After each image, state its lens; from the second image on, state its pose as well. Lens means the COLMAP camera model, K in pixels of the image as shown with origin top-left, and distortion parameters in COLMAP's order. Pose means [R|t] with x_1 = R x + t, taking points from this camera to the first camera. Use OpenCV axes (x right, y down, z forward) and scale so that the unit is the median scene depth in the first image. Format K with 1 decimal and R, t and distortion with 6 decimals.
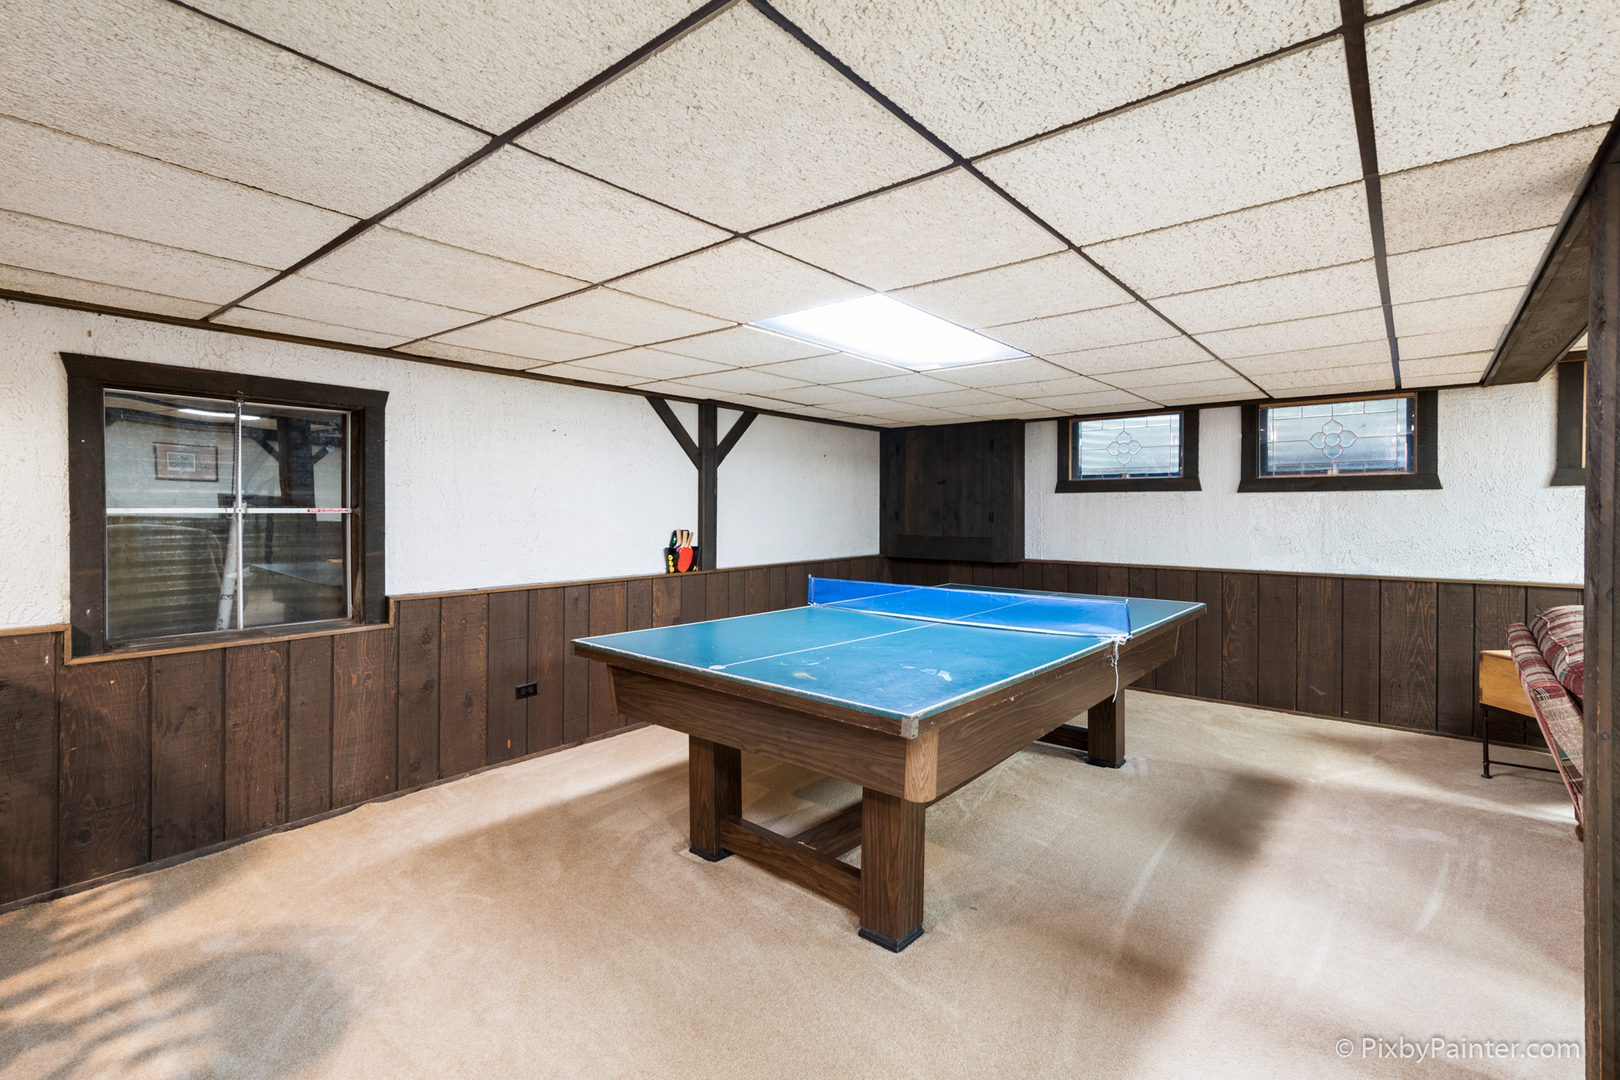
lens RADIAL K [[749.7, 0, 786.1], [0, 749.7, 509.4], [0, 0, 1]] dist [-0.002104, -0.000460]
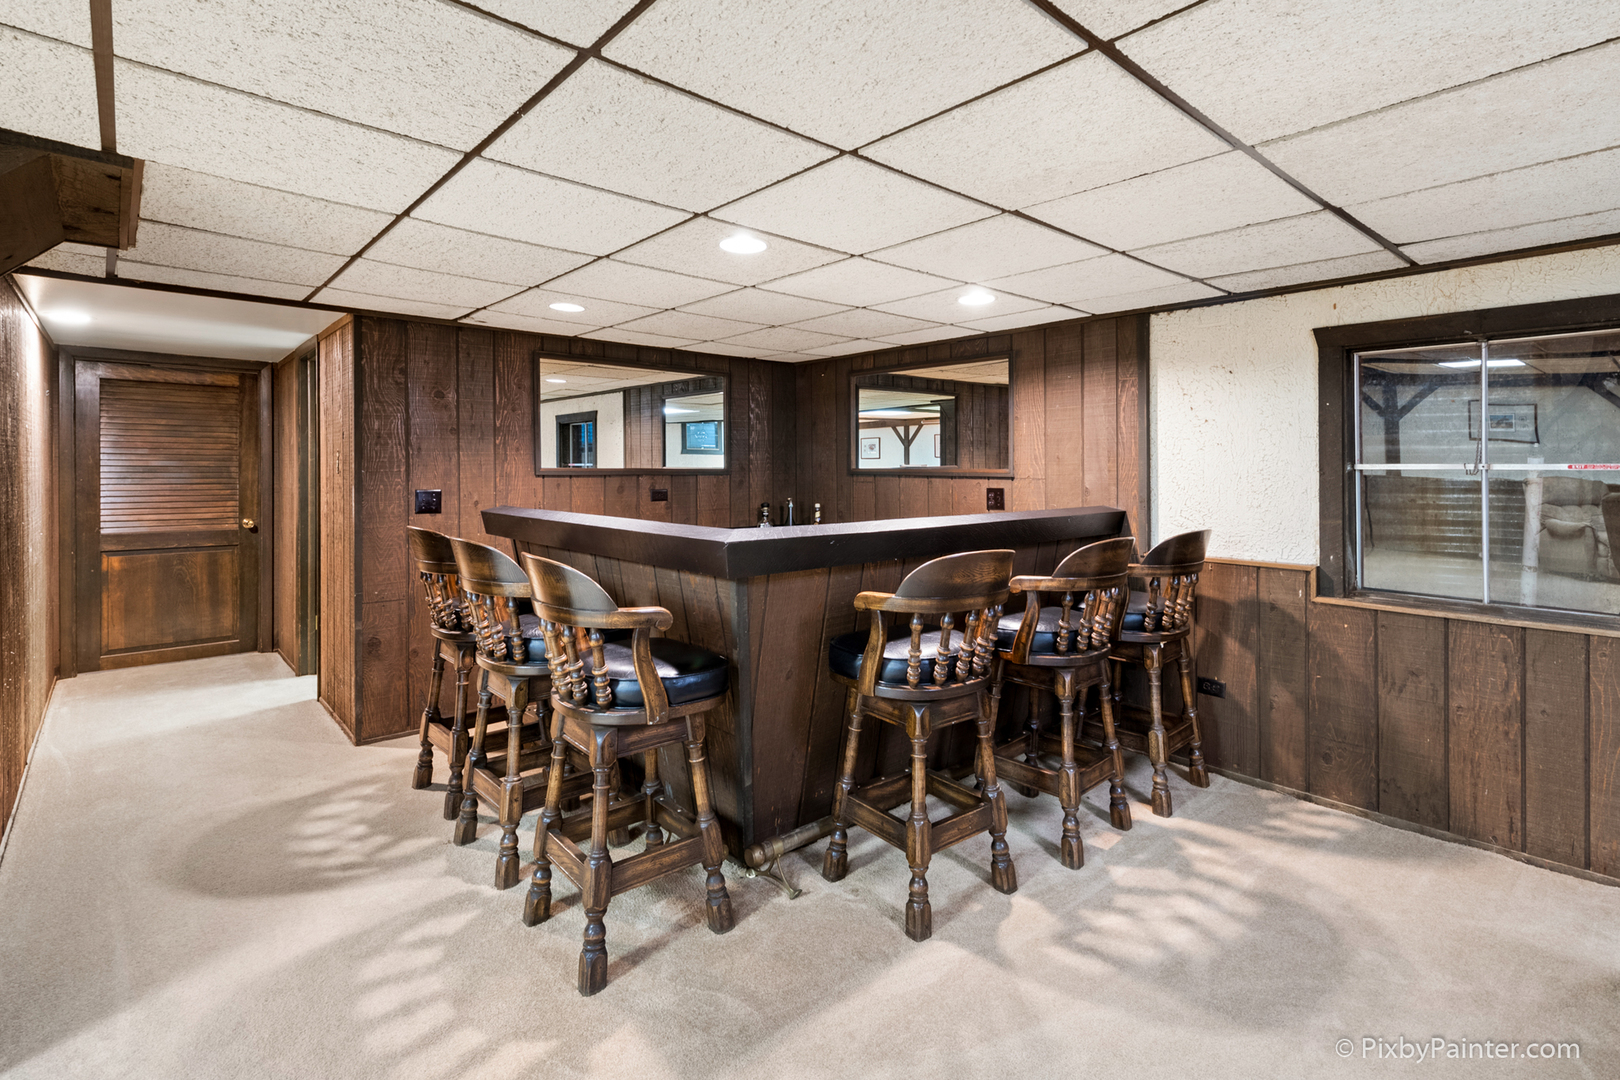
lens RADIAL K [[749.7, 0, 800.3], [0, 749.7, 468.4], [0, 0, 1]] dist [-0.002104, -0.000460]
pose [[-0.165425, 0.001103, -0.986222, 0.284571], [-0.003050, 0.999994, 0.001630, 0.004618], [0.986218, 0.003278, -0.165421, 0.394414]]
